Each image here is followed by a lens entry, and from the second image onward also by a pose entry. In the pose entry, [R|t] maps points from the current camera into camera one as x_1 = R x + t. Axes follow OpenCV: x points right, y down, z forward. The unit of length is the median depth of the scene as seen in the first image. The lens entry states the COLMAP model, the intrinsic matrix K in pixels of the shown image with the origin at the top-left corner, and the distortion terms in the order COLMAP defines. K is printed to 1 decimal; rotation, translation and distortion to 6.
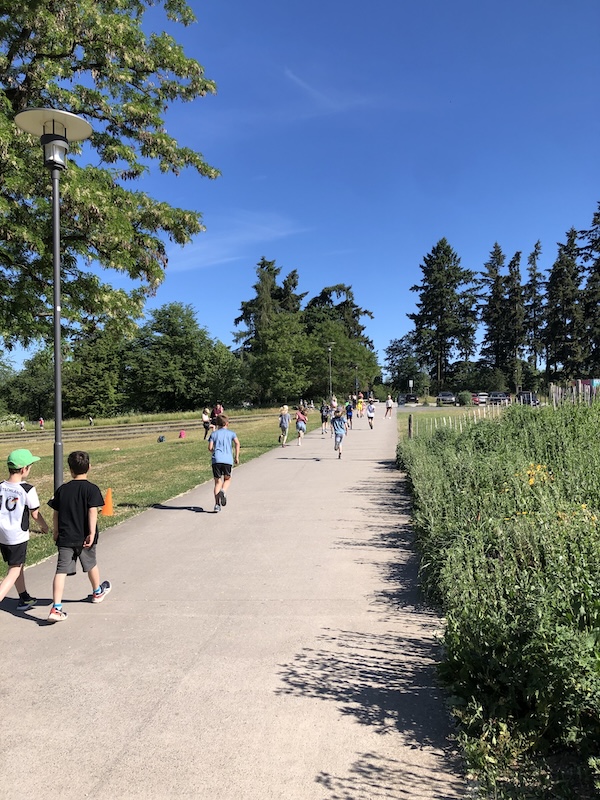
lens RADIAL K [[665.2, 0, 300.0], [0, 665.2, 400.0], [0, 0, 1]] dist [0.001276, -0.000715]
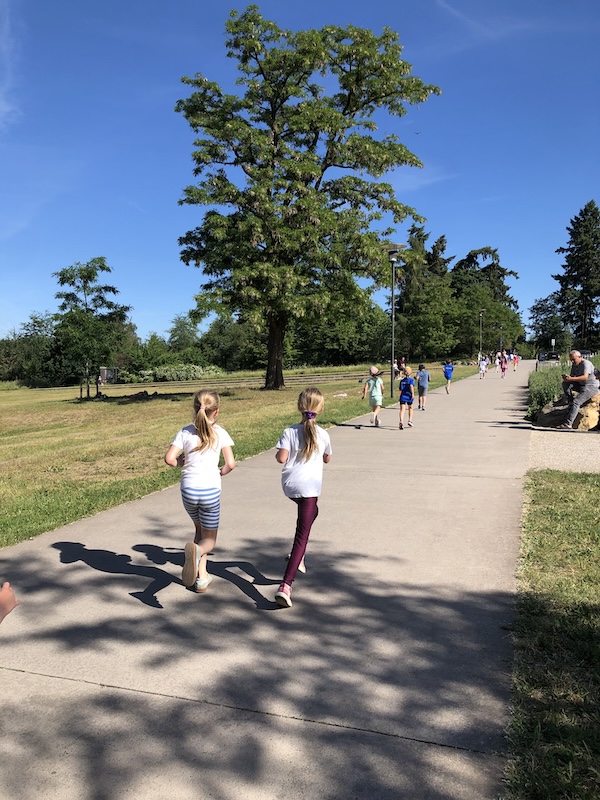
lens RADIAL K [[665.2, 0, 300.0], [0, 665.2, 400.0], [0, 0, 1]] dist [0.001276, -0.000715]
pose [[0.979282, 0.020689, -0.201444, -0.012709], [-0.007830, 0.997892, 0.064420, 0.002208], [0.202352, -0.061508, 0.977379, -0.115815]]
